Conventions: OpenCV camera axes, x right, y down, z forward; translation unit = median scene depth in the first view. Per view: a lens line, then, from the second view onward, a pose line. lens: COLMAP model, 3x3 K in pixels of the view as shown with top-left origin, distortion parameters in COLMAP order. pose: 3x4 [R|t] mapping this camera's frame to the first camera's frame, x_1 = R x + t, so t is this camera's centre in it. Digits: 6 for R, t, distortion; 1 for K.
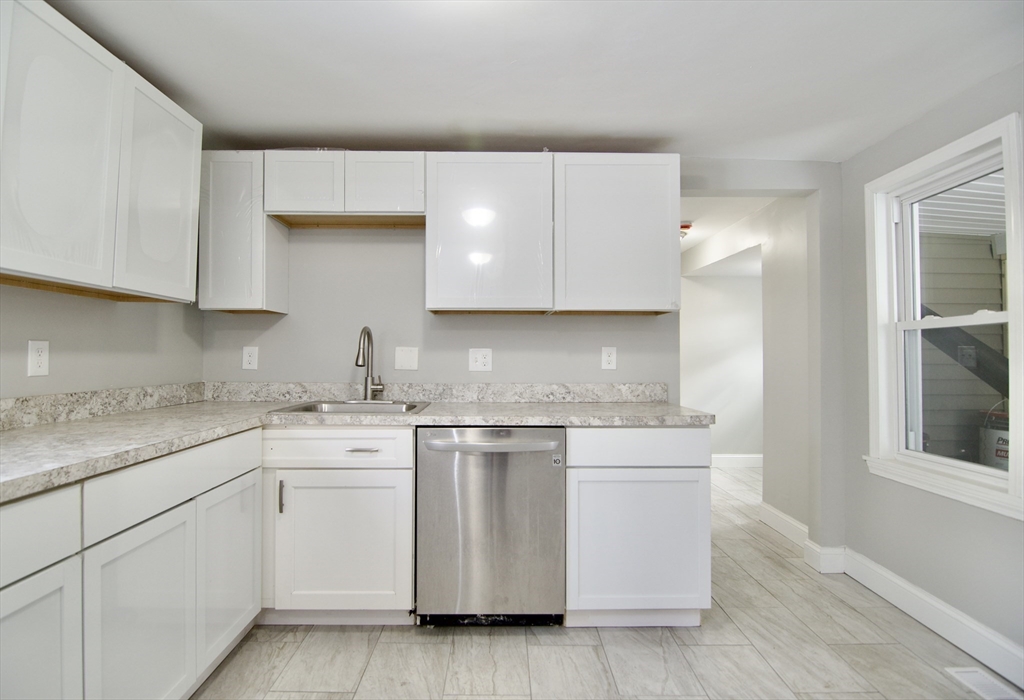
lens RADIAL K [[517.9, 0, 500.6], [0, 517.9, 346.0], [0, 0, 1]] dist [-0.016642, -0.000766]
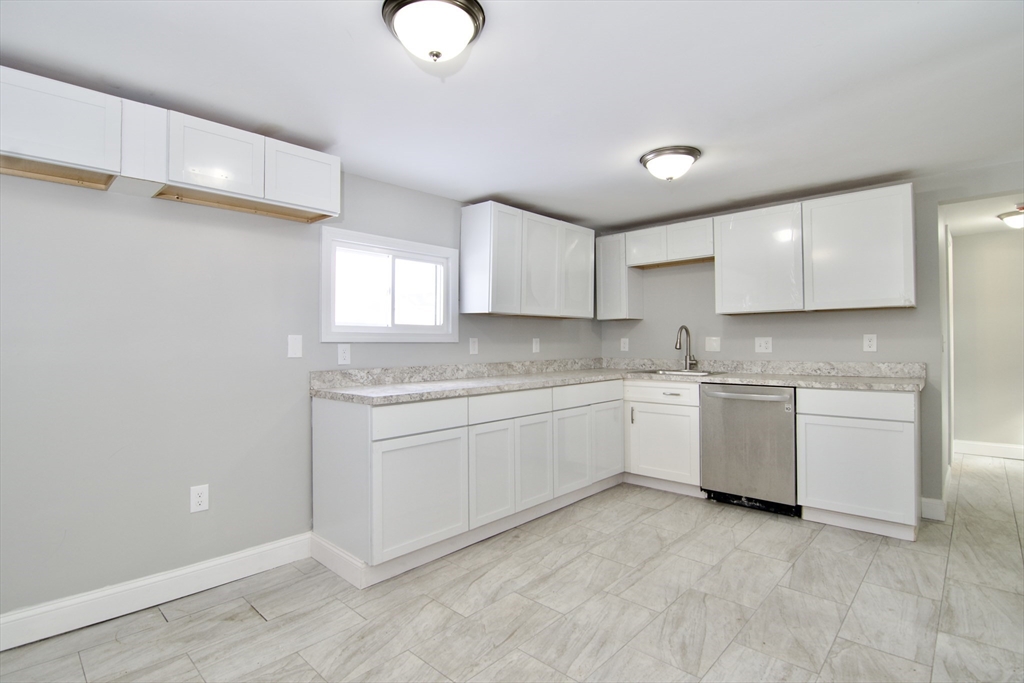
lens RADIAL K [[500.1, 0, 510.1], [0, 500.1, 339.6], [0, 0, 1]] dist [-0.000939, -0.010922]
pose [[0.725990, -0.014014, -0.687562, 0.523266], [0.022454, 0.999742, 0.003333, -0.011598], [0.687338, -0.017858, 0.726118, -0.663099]]
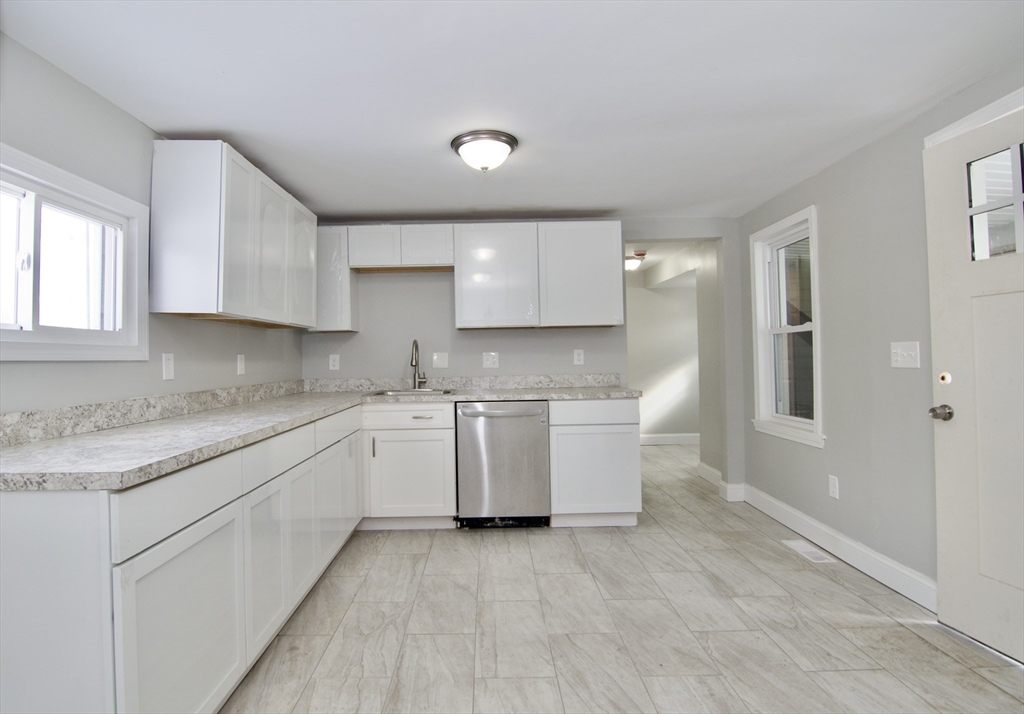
lens RADIAL K [[529.4, 0, 484.6], [0, 529.4, 352.6], [0, 0, 1]] dist [0.001956, -0.015048]
pose [[0.999687, -0.022262, -0.011416, -0.049053], [0.022370, 0.999705, 0.009426, -0.011811], [0.011203, -0.009679, 0.999890, -0.626671]]
